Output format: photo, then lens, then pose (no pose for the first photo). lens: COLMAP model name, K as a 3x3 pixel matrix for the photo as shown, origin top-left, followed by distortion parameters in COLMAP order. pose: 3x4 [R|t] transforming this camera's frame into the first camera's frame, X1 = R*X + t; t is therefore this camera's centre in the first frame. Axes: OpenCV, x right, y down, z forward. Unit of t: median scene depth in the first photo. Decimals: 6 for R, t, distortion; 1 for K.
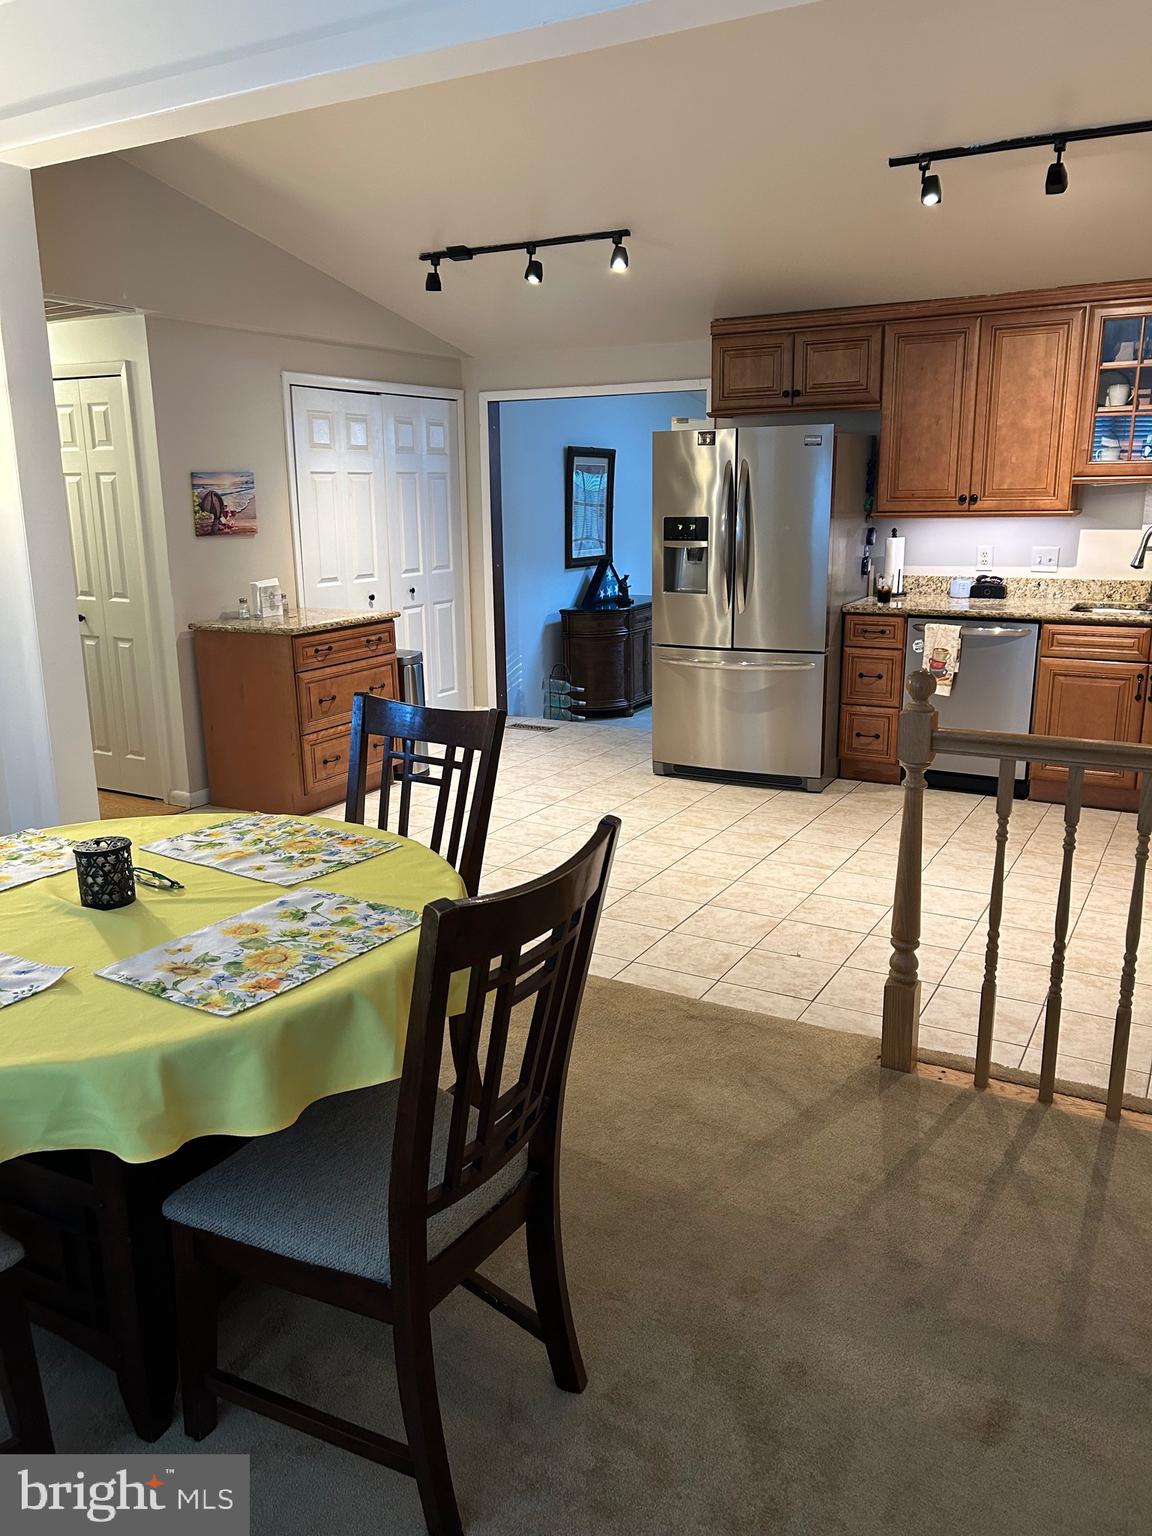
lens RADIAL K [[1151.5, 0, 563.4], [0, 1151.5, 773.4], [0, 0, 1]] dist [0.046563, -0.057739]
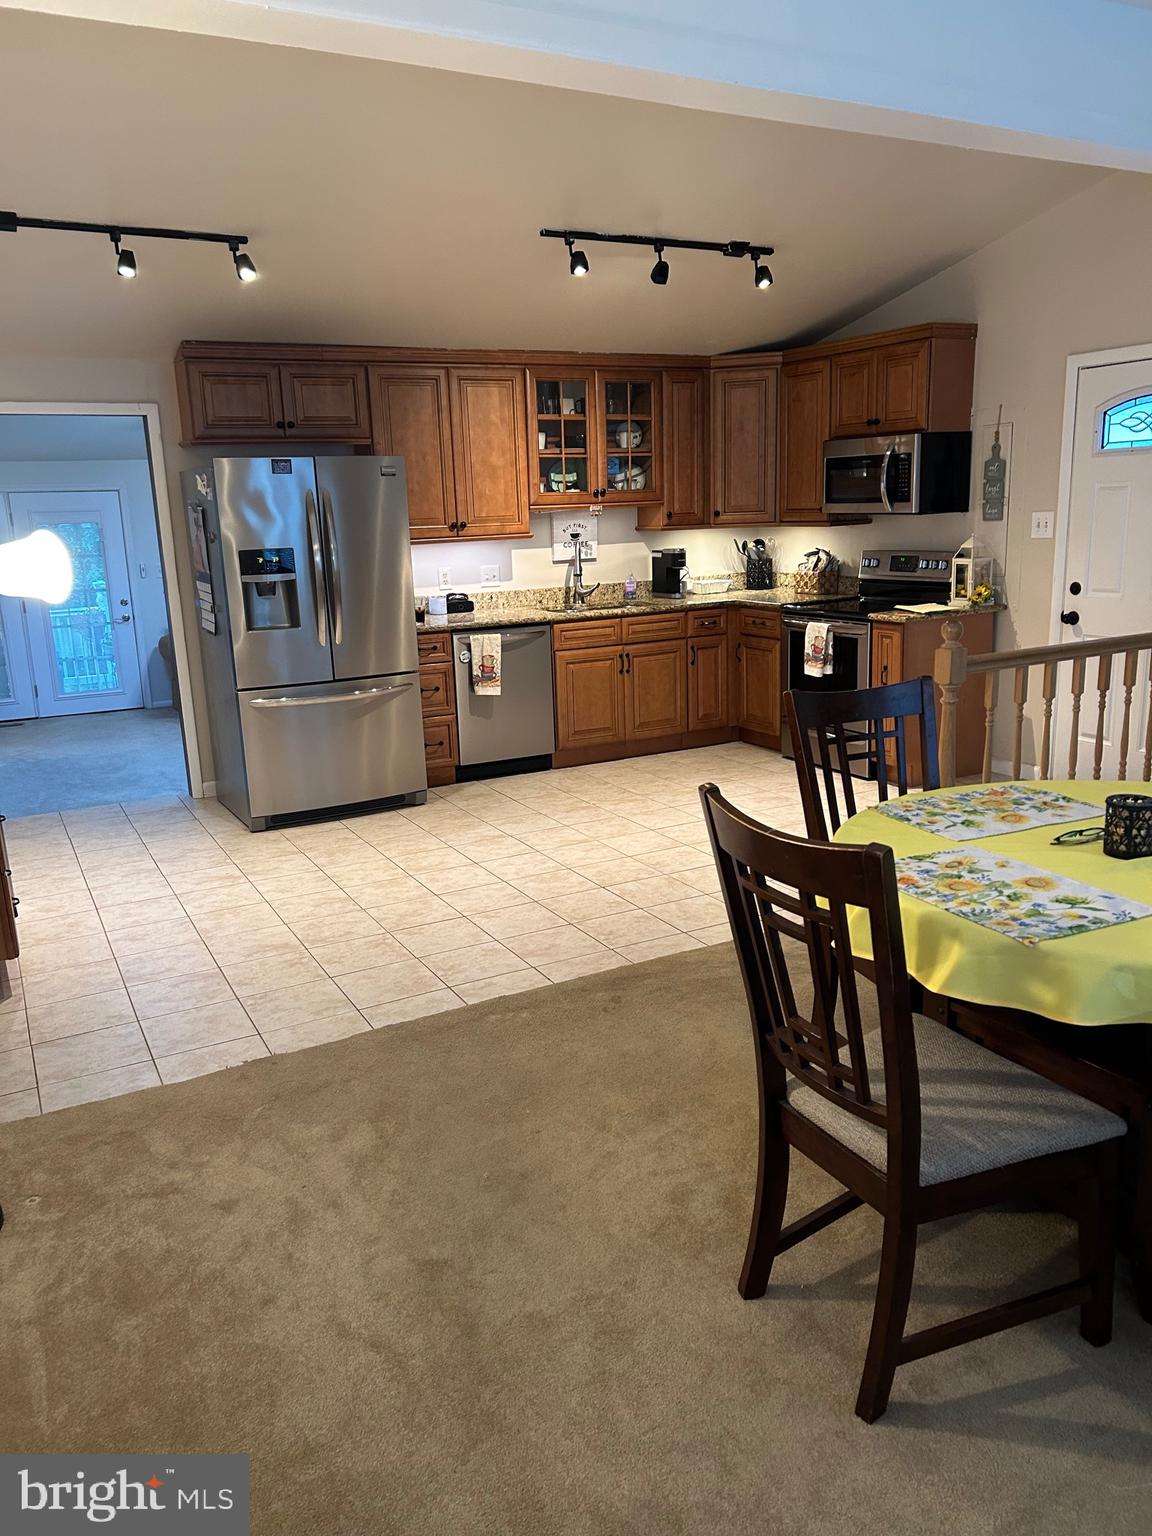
lens RADIAL K [[1151.5, 0, 584.6], [0, 1151.5, 786.3], [0, 0, 1]] dist [0.046563, -0.057739]
pose [[0.529275, -0.205319, 0.823233, -0.628104], [0.231822, 0.968353, 0.092469, -0.069372], [-0.816166, 0.141901, 0.560123, 0.320035]]
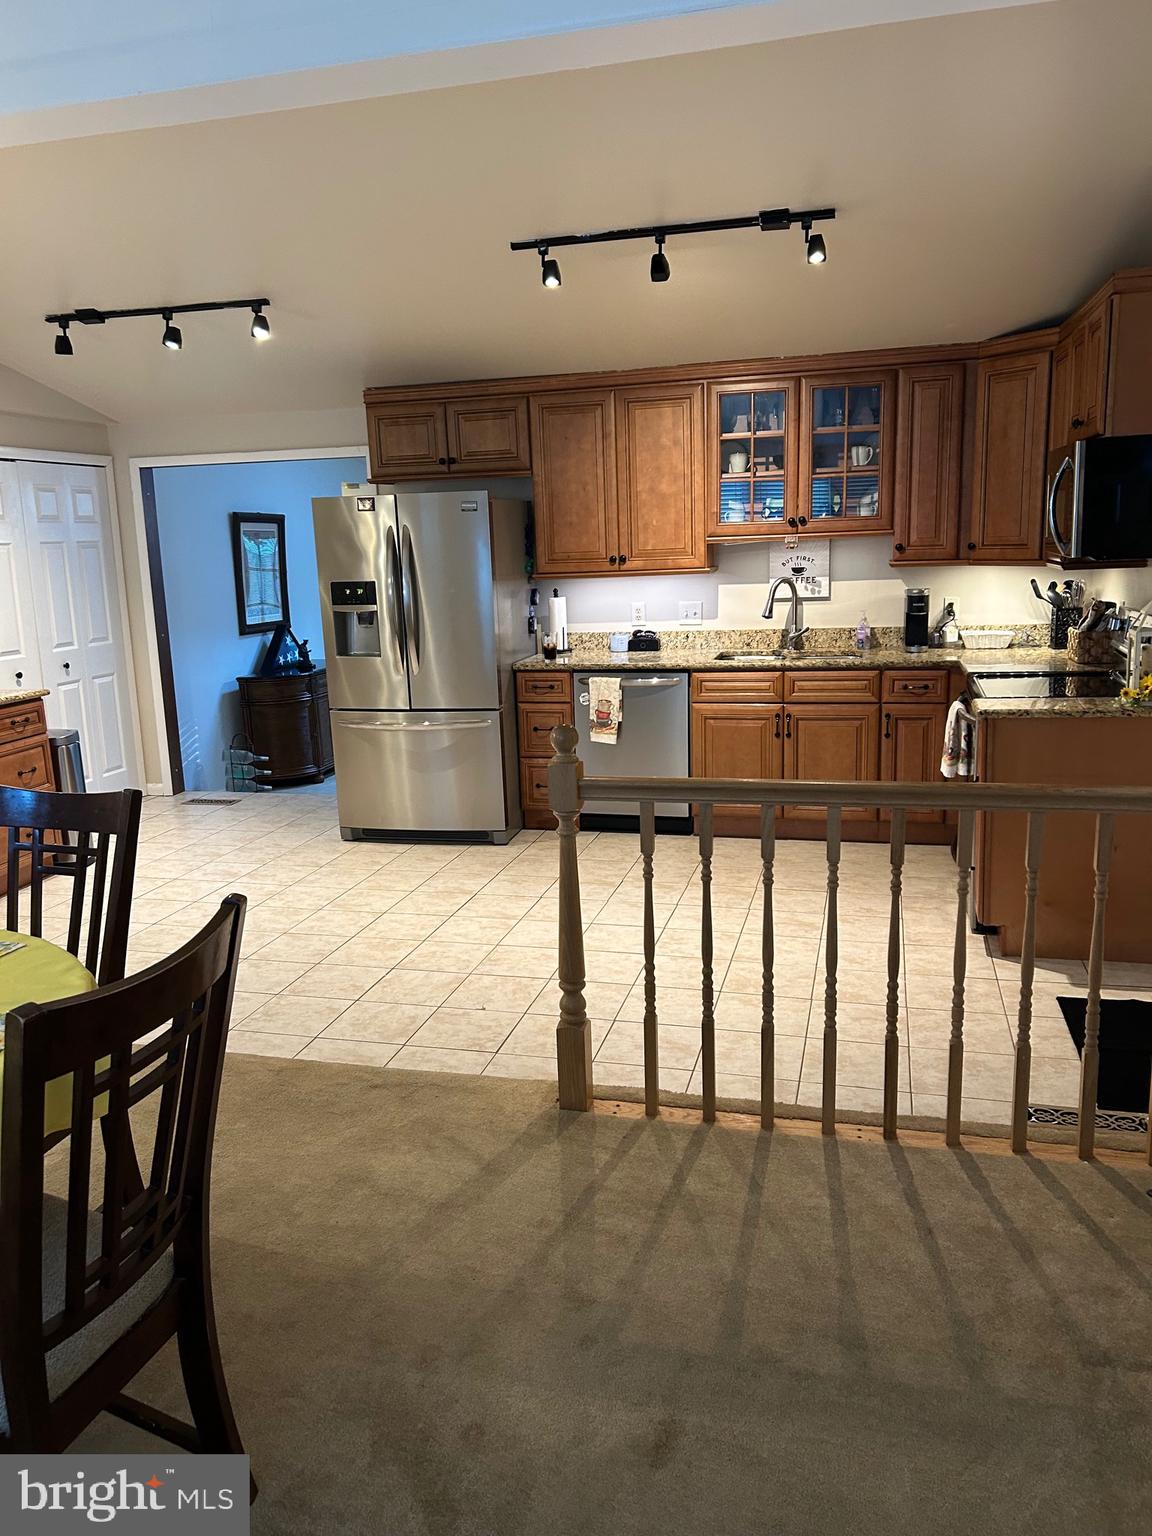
lens RADIAL K [[1151.5, 0, 562.7], [0, 1151.5, 778.9], [0, 0, 1]] dist [0.046563, -0.057739]
pose [[0.966487, -0.069394, 0.247157, 0.025475], [0.080810, 0.996067, -0.036336, -0.000718], [-0.243664, 0.055091, 0.968294, -0.005399]]
